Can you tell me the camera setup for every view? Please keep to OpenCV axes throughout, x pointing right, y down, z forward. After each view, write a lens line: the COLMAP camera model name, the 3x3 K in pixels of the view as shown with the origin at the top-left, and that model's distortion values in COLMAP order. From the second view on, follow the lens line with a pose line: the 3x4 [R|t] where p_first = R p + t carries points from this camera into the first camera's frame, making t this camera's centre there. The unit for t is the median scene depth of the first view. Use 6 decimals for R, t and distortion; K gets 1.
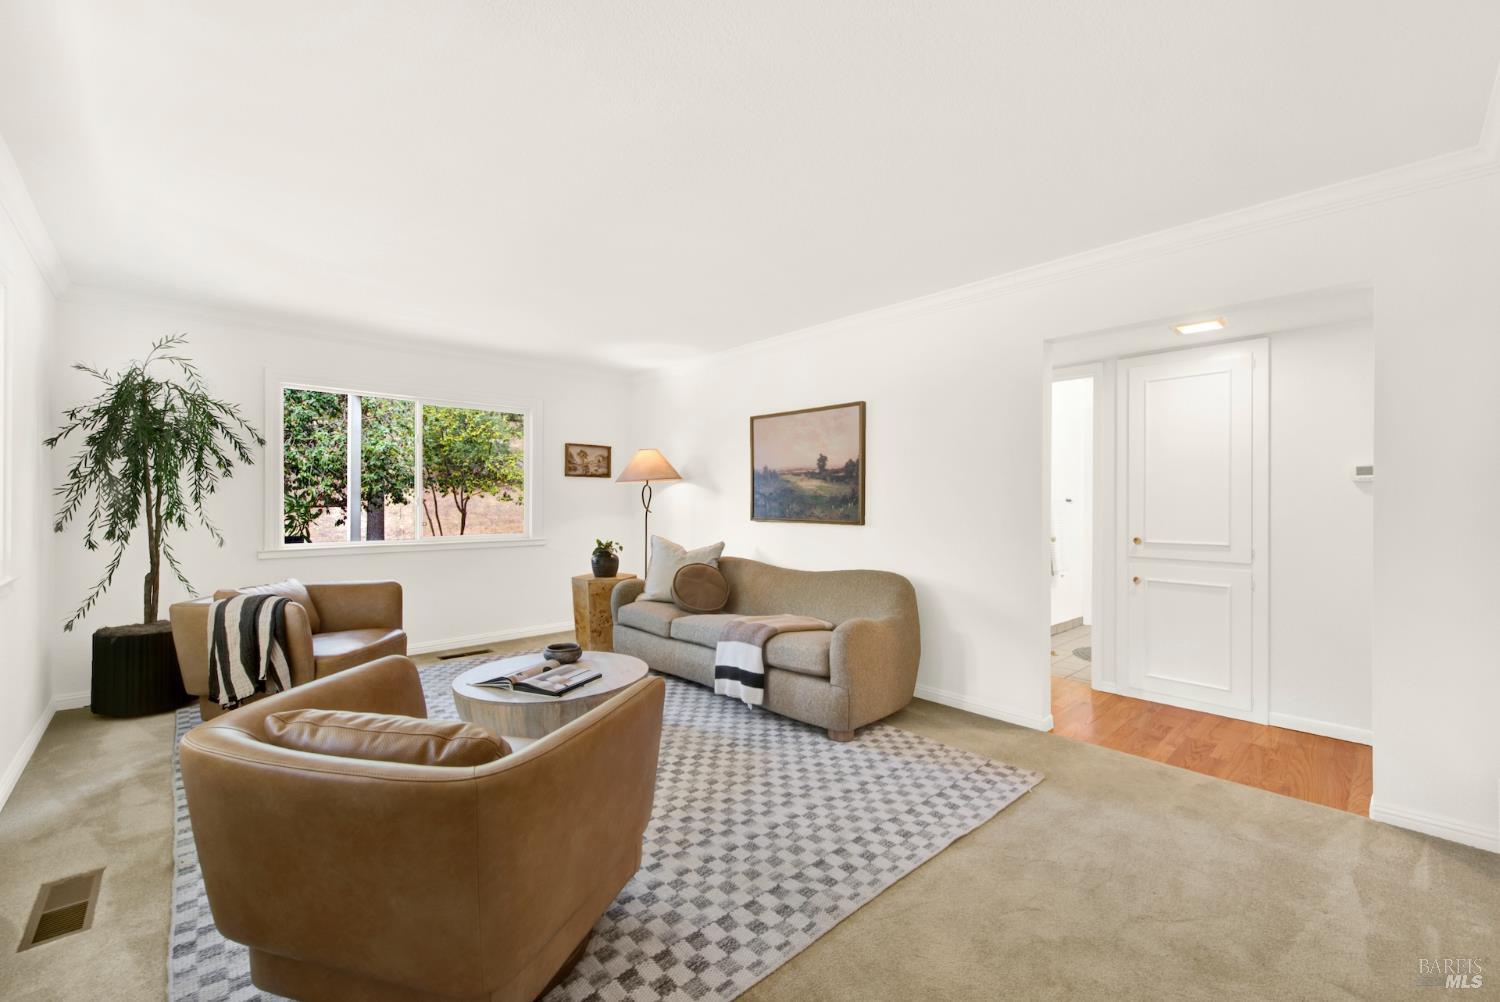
lens RADIAL K [[606.9, 0, 757.5], [0, 606.9, 504.0], [0, 0, 1]] dist [-0.001174, -0.001371]
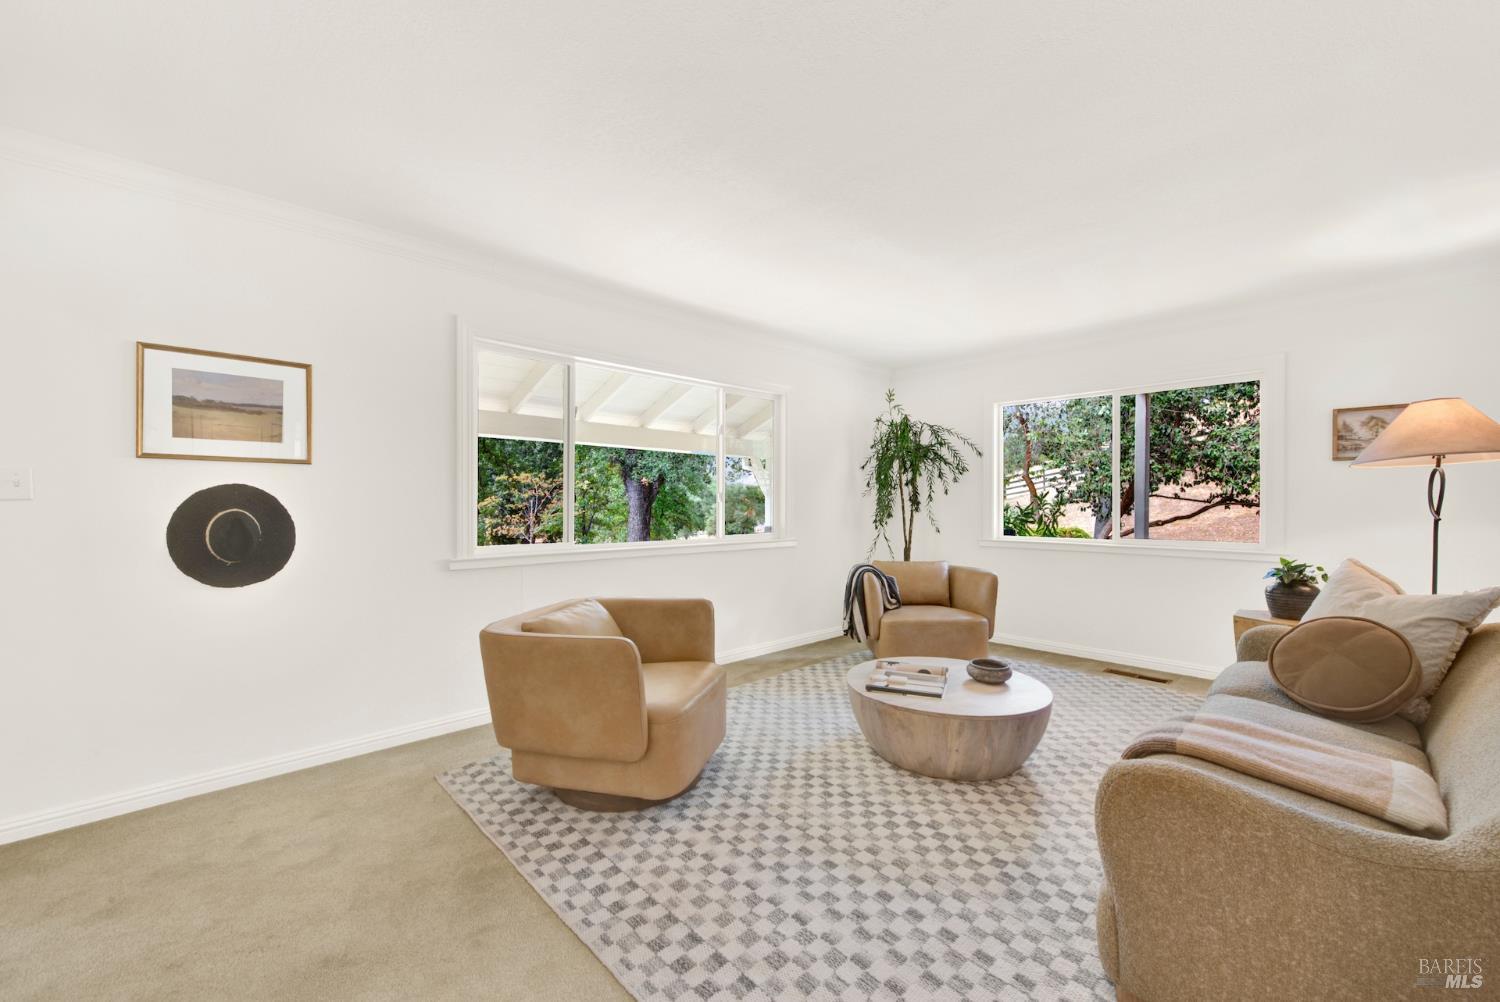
lens RADIAL K [[611.2, 0, 760.3], [0, 611.2, 495.0], [0, 0, 1]] dist [0.000738, -0.001023]
pose [[0.009652, -0.011931, -0.999882, 0.565540], [-0.004700, 0.999917, -0.011977, 0.001999], [0.999942, 0.004815, 0.009595, 0.652237]]
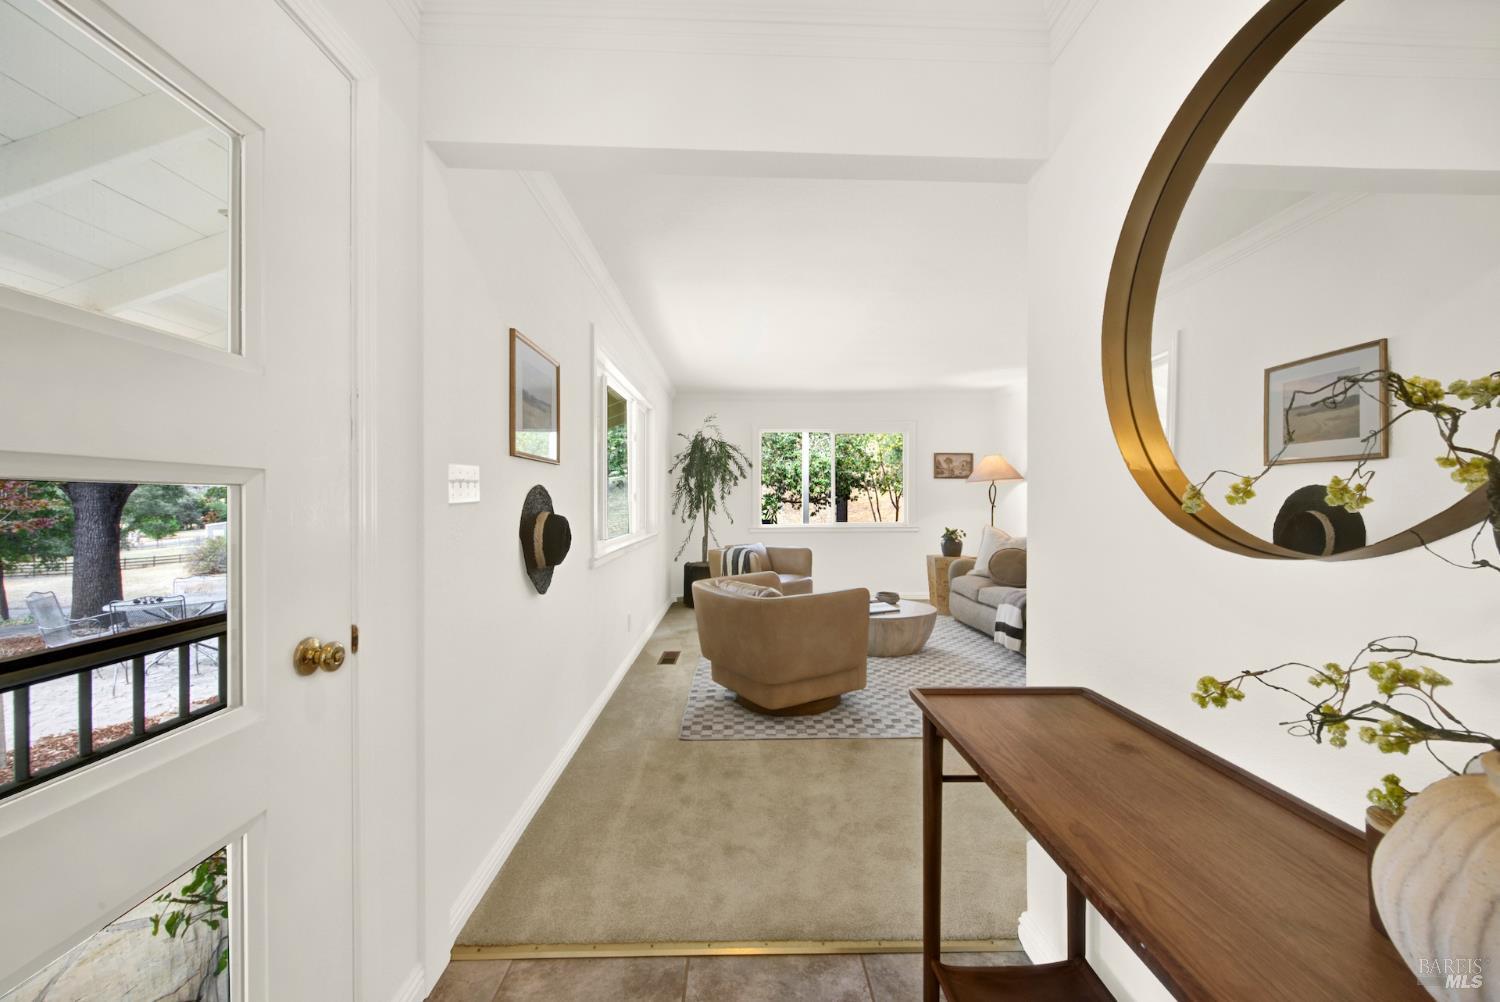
lens RADIAL K [[611.2, 0, 760.3], [0, 611.2, 495.0], [0, 0, 1]] dist [0.000738, -0.001023]
pose [[0.743901, -0.008431, -0.668237, 0.472115], [0.002603, 0.999949, -0.009719, 0.000730], [0.668285, 0.005490, 0.743885, -0.364189]]
